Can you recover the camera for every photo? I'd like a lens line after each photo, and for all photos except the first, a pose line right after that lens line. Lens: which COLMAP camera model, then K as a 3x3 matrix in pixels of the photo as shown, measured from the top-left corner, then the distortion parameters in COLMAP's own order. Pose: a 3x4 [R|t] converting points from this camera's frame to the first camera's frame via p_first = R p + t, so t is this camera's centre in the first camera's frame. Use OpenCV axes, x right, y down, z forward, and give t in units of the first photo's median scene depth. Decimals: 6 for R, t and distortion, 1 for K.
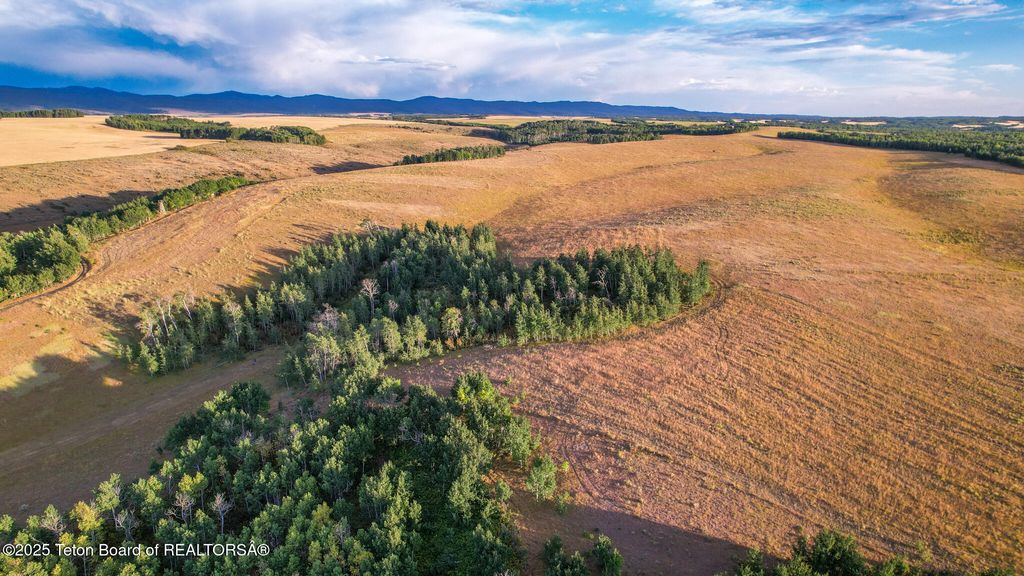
lens RADIAL K [[654.3, 0, 512.0], [0, 654.3, 288.0], [0, 0, 1]] dist [-0.081609, 0.072358]
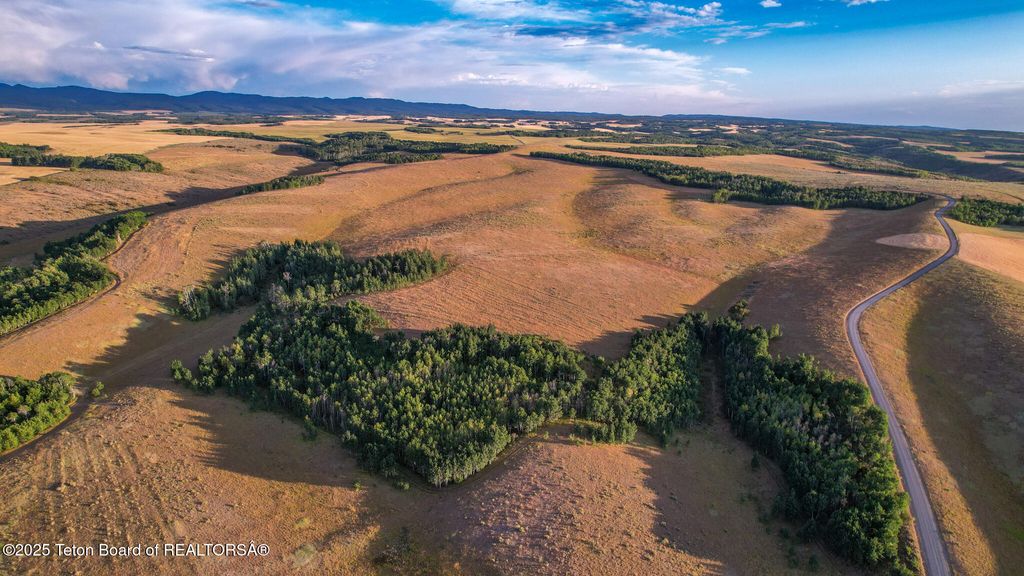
lens RADIAL K [[654.3, 0, 512.0], [0, 654.3, 288.0], [0, 0, 1]] dist [-0.081609, 0.072358]
pose [[0.954282, -0.066142, 0.291498, -0.140292], [0.063902, 0.997808, 0.017208, 0.048836], [-0.291997, 0.002206, 0.956417, -1.207734]]
